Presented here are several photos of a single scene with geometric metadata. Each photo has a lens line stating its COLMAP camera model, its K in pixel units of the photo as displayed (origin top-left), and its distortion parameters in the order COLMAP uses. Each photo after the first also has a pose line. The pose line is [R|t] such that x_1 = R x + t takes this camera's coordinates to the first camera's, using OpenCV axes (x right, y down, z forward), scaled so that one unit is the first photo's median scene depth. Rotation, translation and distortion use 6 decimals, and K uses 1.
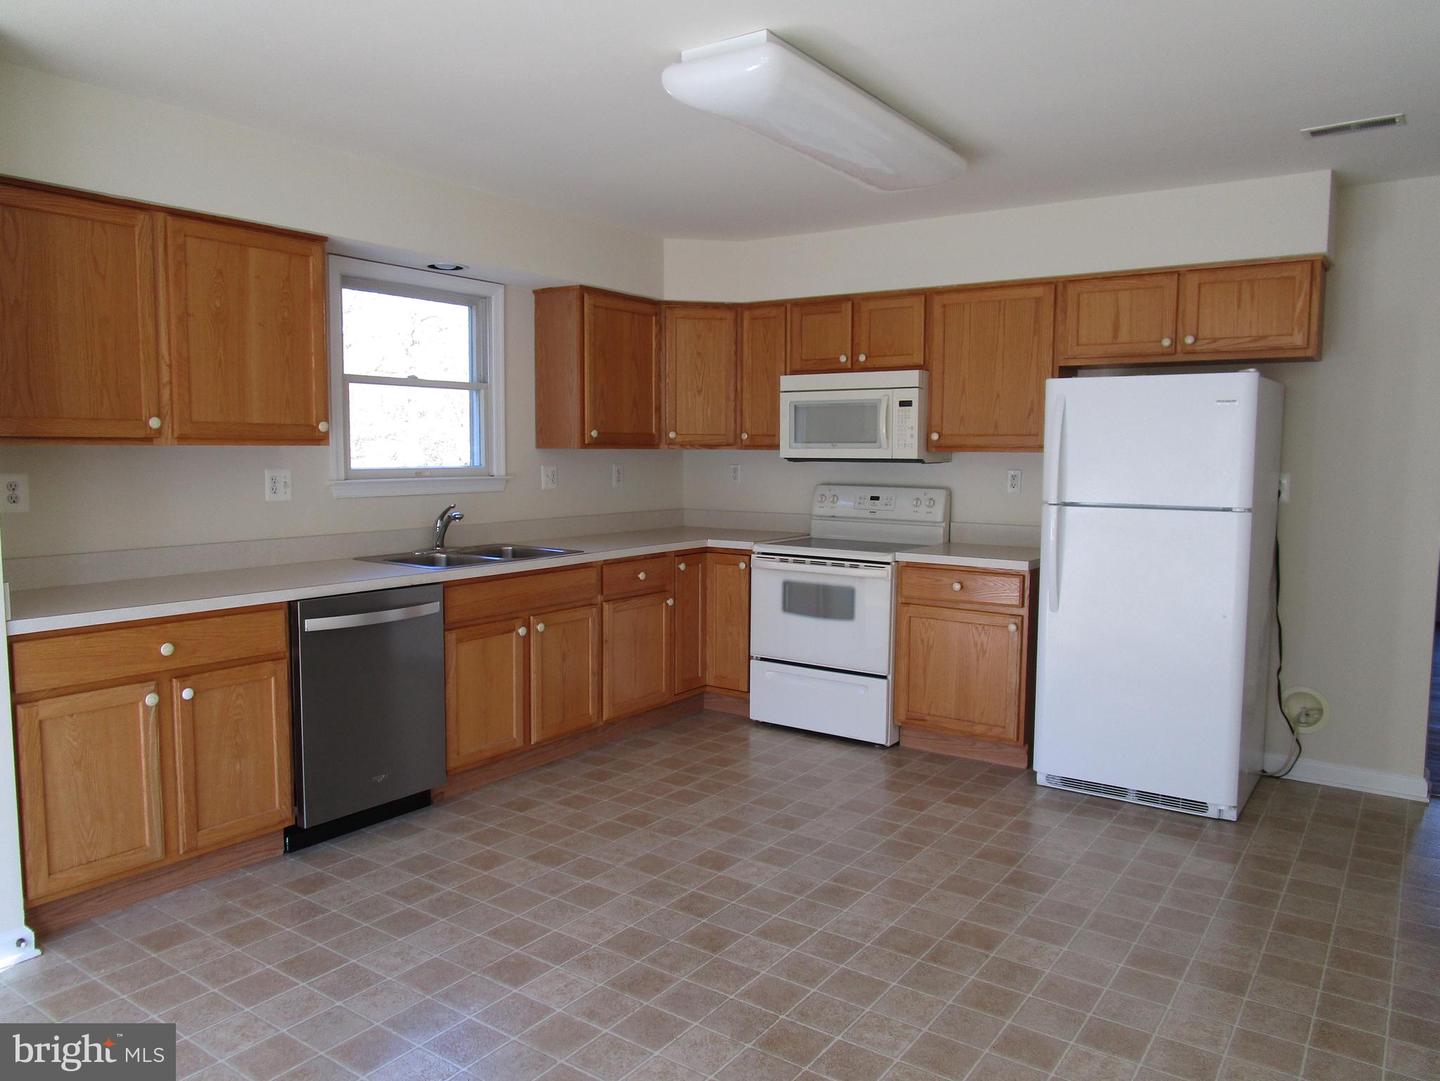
lens RADIAL K [[1030.3, 0, 712.9], [0, 1030.3, 541.6], [0, 0, 1]] dist [-0.015961, 0.003923]
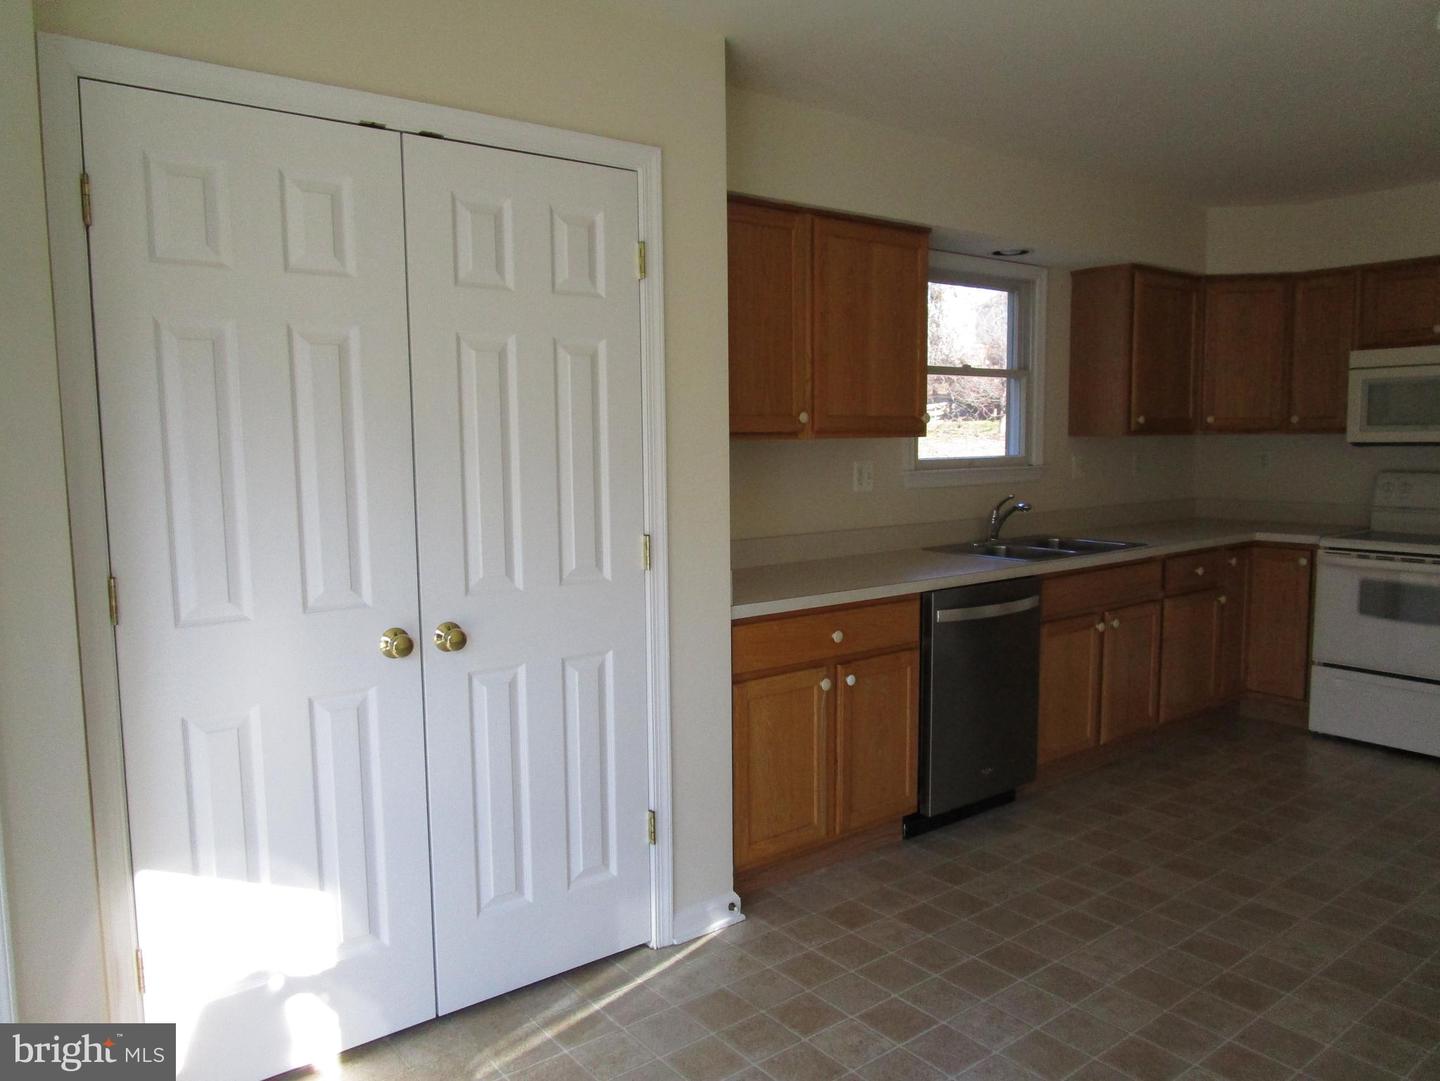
lens RADIAL K [[1030.3, 0, 725.7], [0, 1030.3, 541.5], [0, 0, 1]] dist [-0.015961, 0.003923]
pose [[0.957761, 0.012069, -0.287314, -0.261268], [-0.008599, 0.999874, 0.013335, -0.002906], [0.287438, -0.010301, 0.957744, -0.020169]]
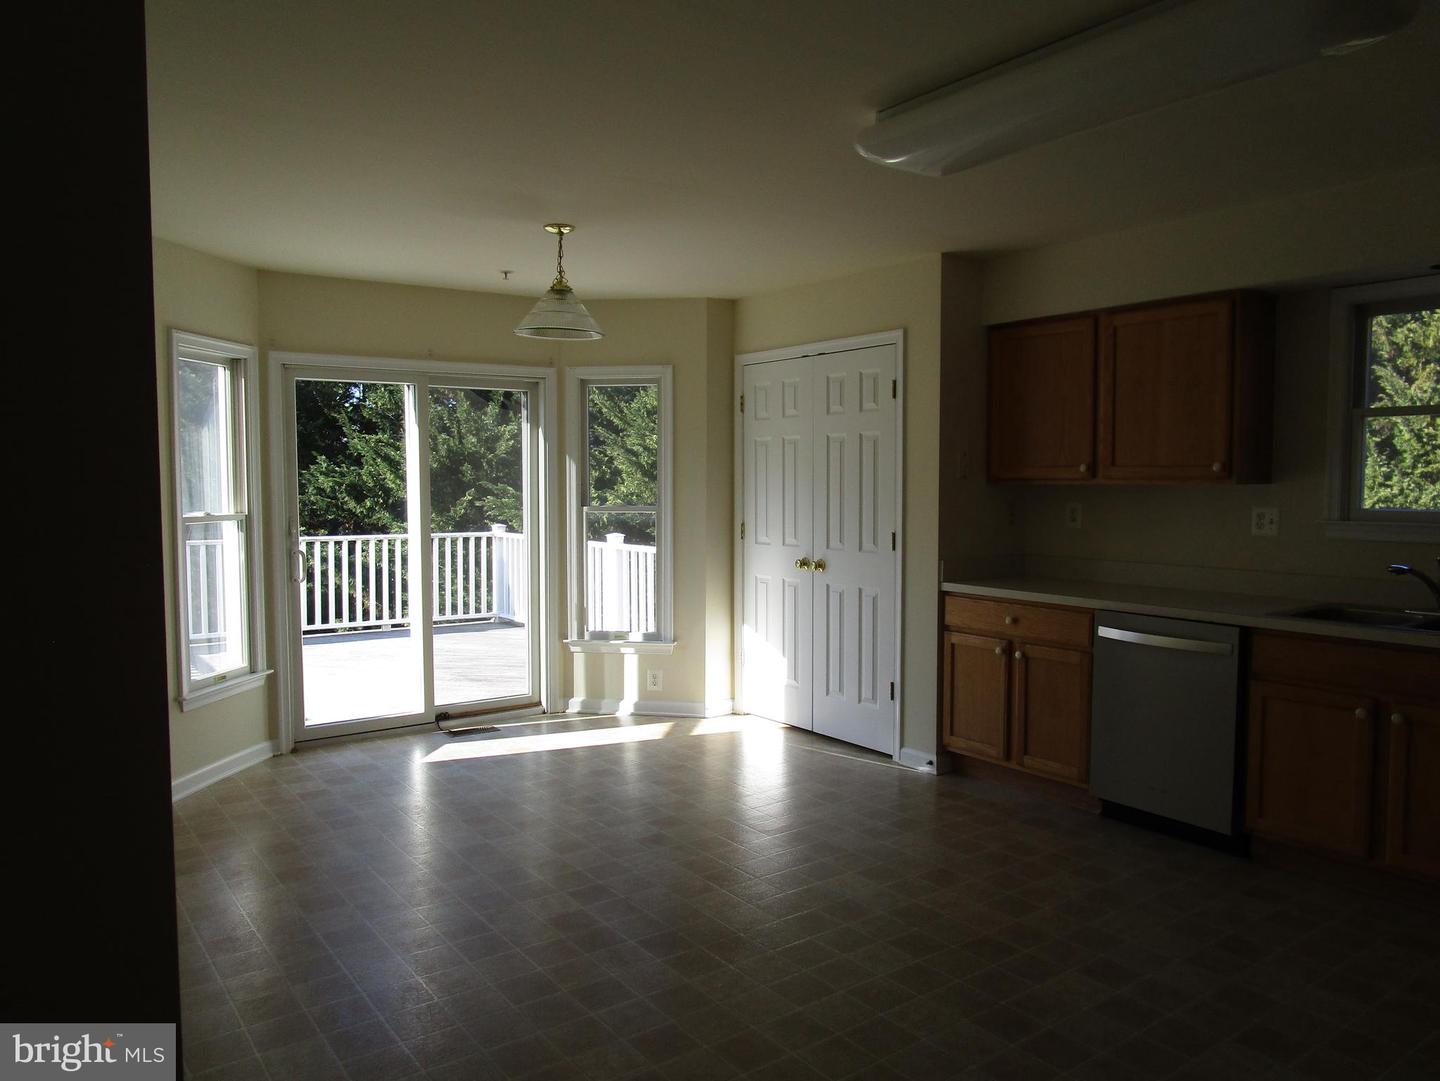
lens RADIAL K [[1030.3, 0, 719.7], [0, 1030.3, 538.1], [0, 0, 1]] dist [-0.015961, 0.003923]
pose [[-0.307548, 0.049978, -0.950219, 0.771034], [-0.087201, 0.992937, 0.080448, -0.074618], [0.947528, 0.107601, -0.301018, 0.791548]]
